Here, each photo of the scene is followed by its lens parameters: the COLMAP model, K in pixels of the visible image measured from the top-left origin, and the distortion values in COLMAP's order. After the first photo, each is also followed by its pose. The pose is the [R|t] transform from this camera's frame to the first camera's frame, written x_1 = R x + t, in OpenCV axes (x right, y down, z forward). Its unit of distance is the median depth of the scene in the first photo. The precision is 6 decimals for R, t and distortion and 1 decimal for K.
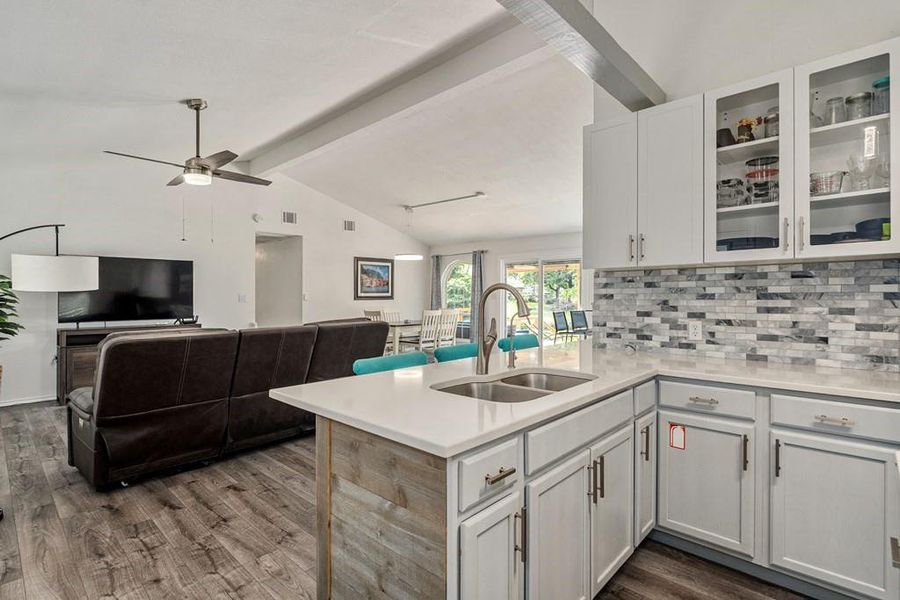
lens RADIAL K [[436.7, 0, 455.9], [0, 436.7, 291.2], [0, 0, 1]] dist [-0.005770, -0.000043]
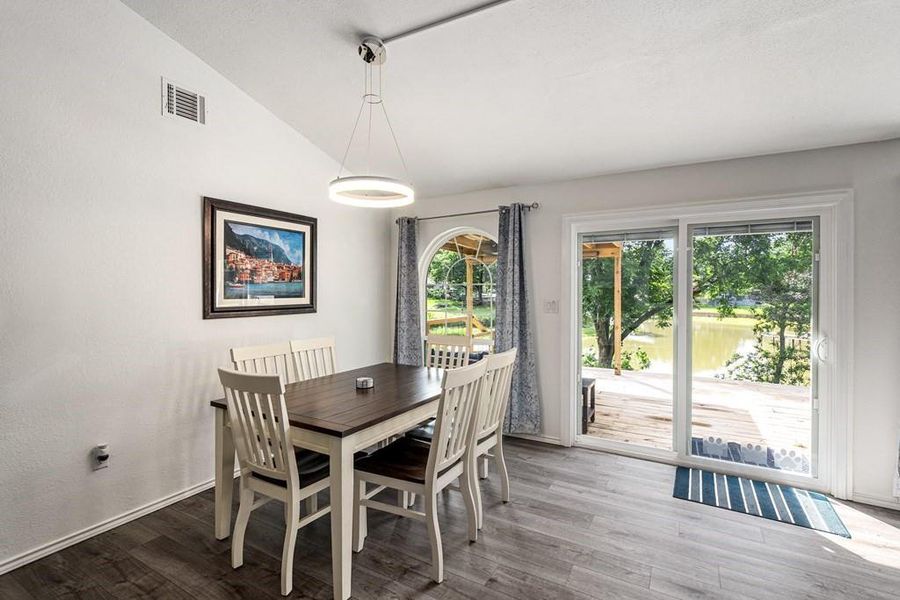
lens RADIAL K [[414.3, 0, 453.3], [0, 414.3, 292.2], [0, 0, 1]] dist [-0.002759, -0.000559]
pose [[0.976954, 0.005283, 0.213384, -0.238803], [-0.007763, 0.999912, 0.010789, -0.015758], [-0.213308, -0.012197, 0.976909, 1.413185]]
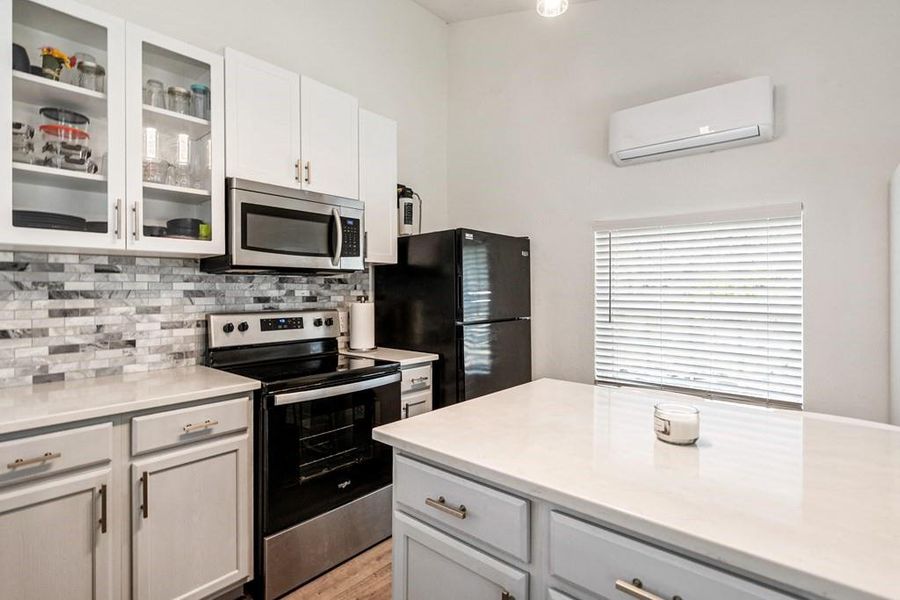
lens RADIAL K [[445.4, 0, 449.6], [0, 445.4, 285.1], [0, 0, 1]] dist [-0.003458, 0.001285]
pose [[-0.018105, 0.013045, 0.999751, -0.047986], [-0.006674, 0.999891, -0.013168, 0.000202], [-0.999814, -0.006911, -0.018016, 0.213626]]
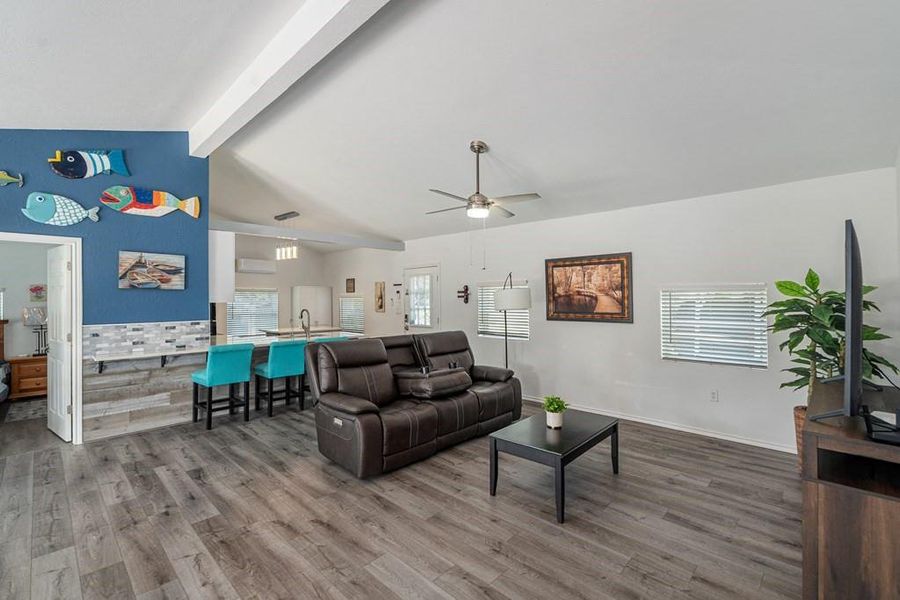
lens RADIAL K [[395.6, 0, 445.3], [0, 395.6, 295.4], [0, 0, 1]] dist [-0.002056, -0.000818]
pose [[-0.999377, 0.010757, 0.033604, -0.550893], [0.010152, 0.999784, -0.018131, -0.027059], [-0.033792, -0.017778, -0.999271, 2.047213]]
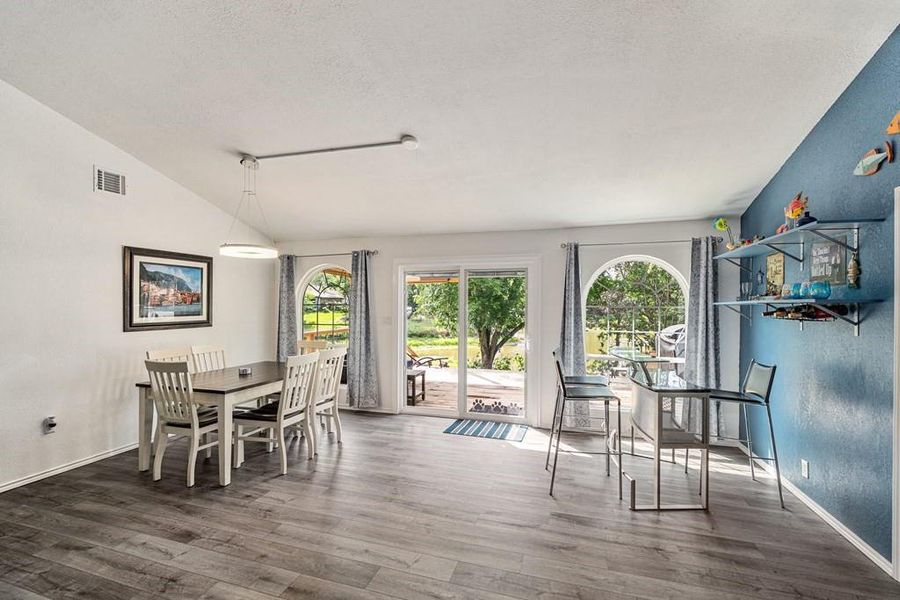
lens RADIAL K [[395.6, 0, 449.5], [0, 395.6, 304.1], [0, 0, 1]] dist [-0.002056, -0.000818]
pose [[0.909119, 0.006942, 0.416479, -0.180449], [-0.010297, 0.999930, 0.005809, -0.041421], [-0.416409, -0.009569, 0.909127, 0.961751]]
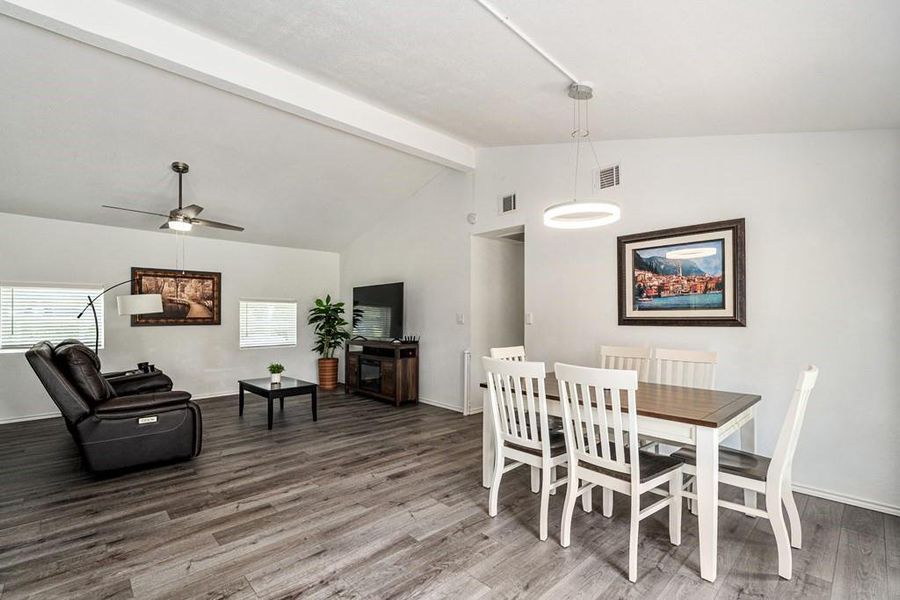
lens RADIAL K [[402.2, 0, 449.1], [0, 402.2, 314.6], [0, 0, 1]] dist [-0.004462, 0.000202]
pose [[-0.076685, -0.001825, -0.997054, 0.519631], [0.012337, 0.999920, -0.002779, 0.015861], [0.996979, -0.012514, -0.076657, 1.896324]]
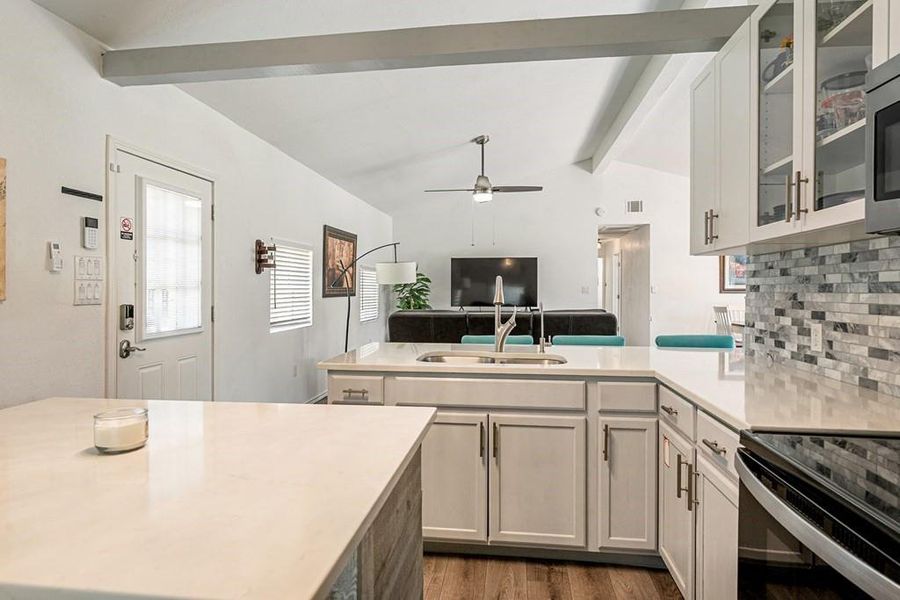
lens RADIAL K [[510.4, 0, 447.9], [0, 510.4, 290.6], [0, 0, 1]] dist [-0.002457, -0.001010]
pose [[0.570864, 0.006891, -0.821016, 0.606254], [0.004296, 0.999926, 0.011379, 0.003172], [0.821034, -0.010023, 0.570792, 0.044289]]
